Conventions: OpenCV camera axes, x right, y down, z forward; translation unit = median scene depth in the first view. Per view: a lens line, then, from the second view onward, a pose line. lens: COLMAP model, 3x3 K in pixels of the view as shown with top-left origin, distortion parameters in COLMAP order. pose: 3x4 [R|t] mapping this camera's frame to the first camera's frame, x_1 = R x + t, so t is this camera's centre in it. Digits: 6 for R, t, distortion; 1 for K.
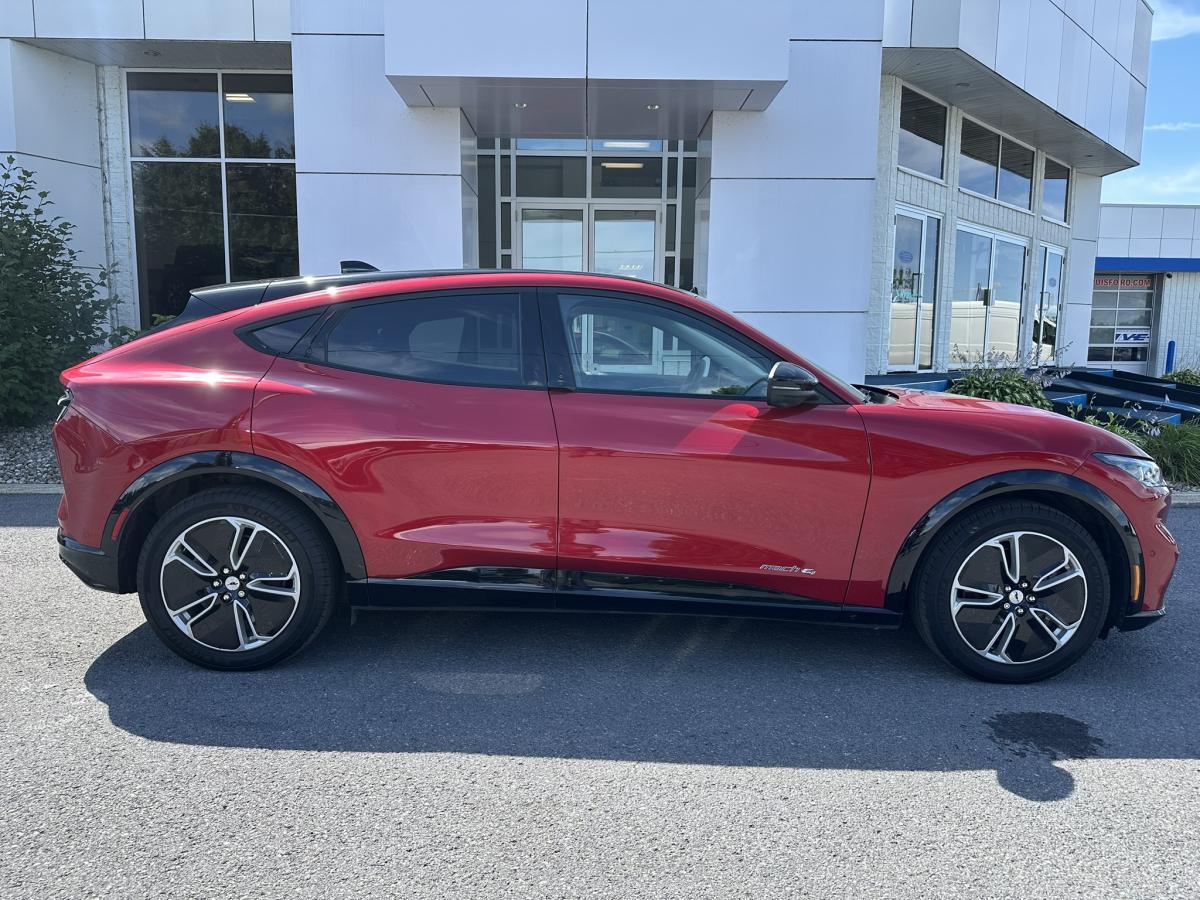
lens RADIAL K [[875.5, 0, 600.0], [0, 875.5, 450.0], [0, 0, 1]] dist [-0.008635, -0.002704]
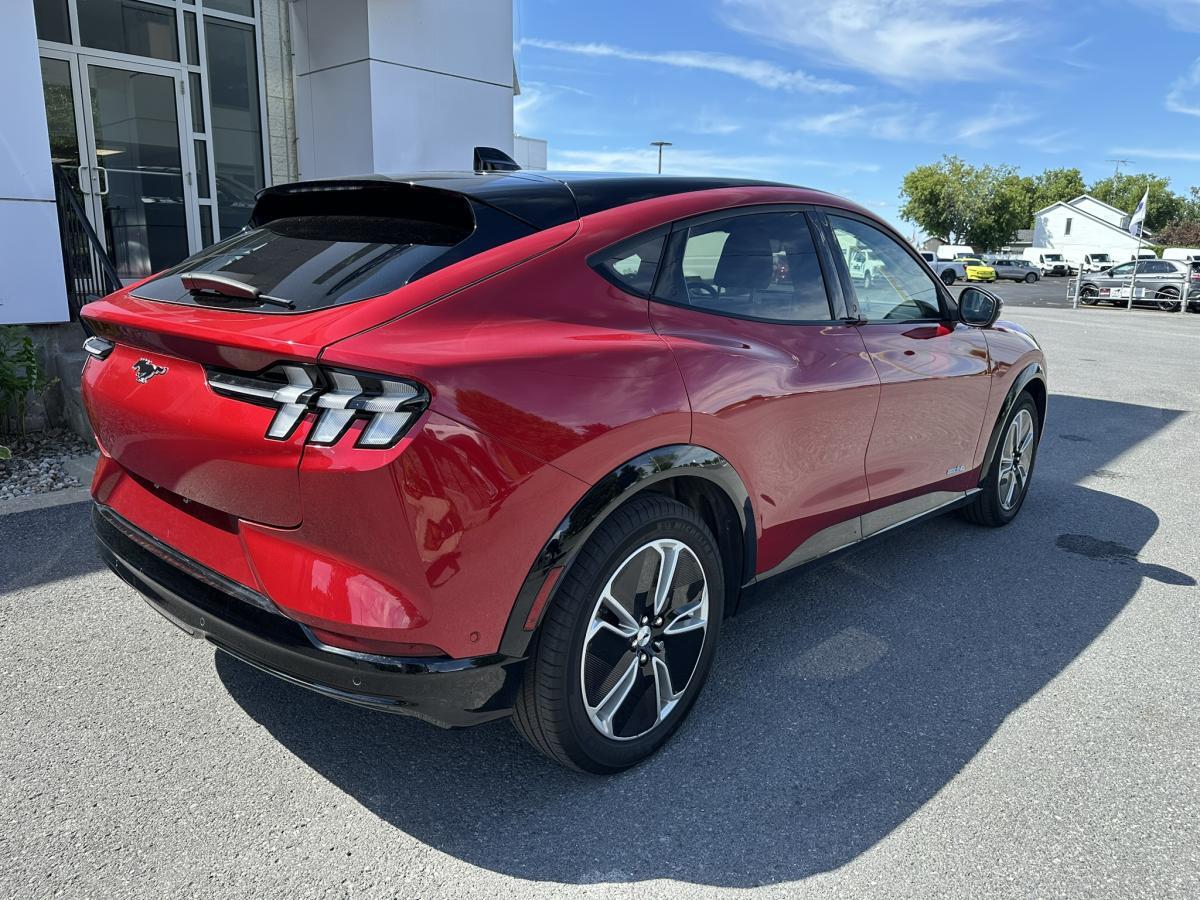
lens RADIAL K [[872.2, 0, 609.5], [0, 872.2, 455.1], [0, 0, 1]] dist [0.001290, -0.008949]
pose [[0.674301, -0.169382, 0.718768, -0.899873], [0.085830, 0.984718, 0.151535, -0.090518], [-0.733452, -0.040488, 0.678535, 0.565958]]
